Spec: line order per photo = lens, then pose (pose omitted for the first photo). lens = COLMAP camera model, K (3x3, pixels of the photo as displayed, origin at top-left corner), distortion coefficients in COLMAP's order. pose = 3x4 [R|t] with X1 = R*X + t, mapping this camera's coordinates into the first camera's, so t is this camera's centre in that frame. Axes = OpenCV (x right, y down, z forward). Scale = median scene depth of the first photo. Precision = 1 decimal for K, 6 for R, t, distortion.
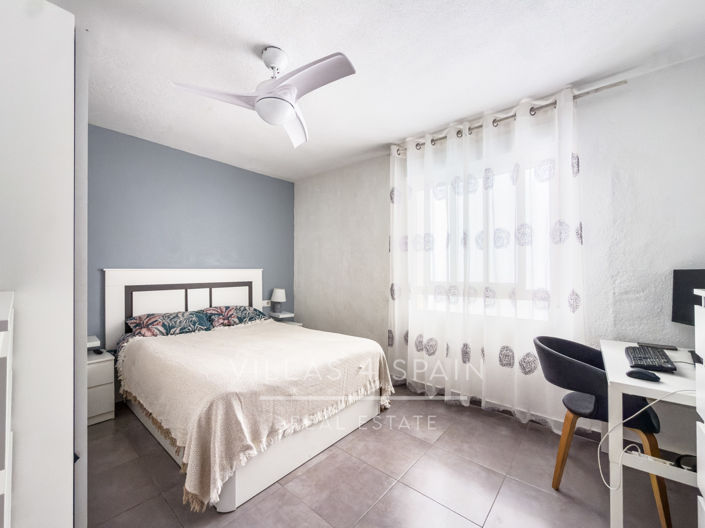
lens RADIAL K [[286.3, 0, 356.4], [0, 286.3, 267.2], [0, 0, 1]] dist [-0.001070, 0.000347]
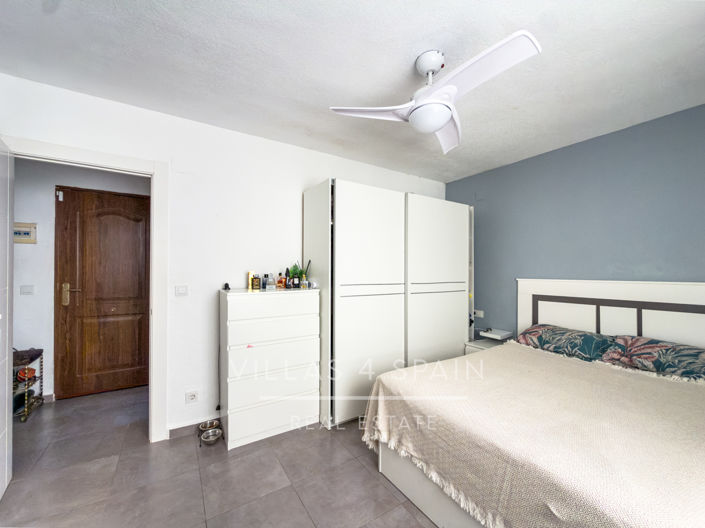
lens RADIAL K [[286.3, 0, 356.7], [0, 286.3, 269.0], [0, 0, 1]] dist [-0.001070, 0.000347]
pose [[-0.310446, -0.009946, -0.950539, 0.440851], [0.006575, 0.999899, -0.012610, -0.023504], [0.950568, -0.010165, -0.310349, 0.690454]]
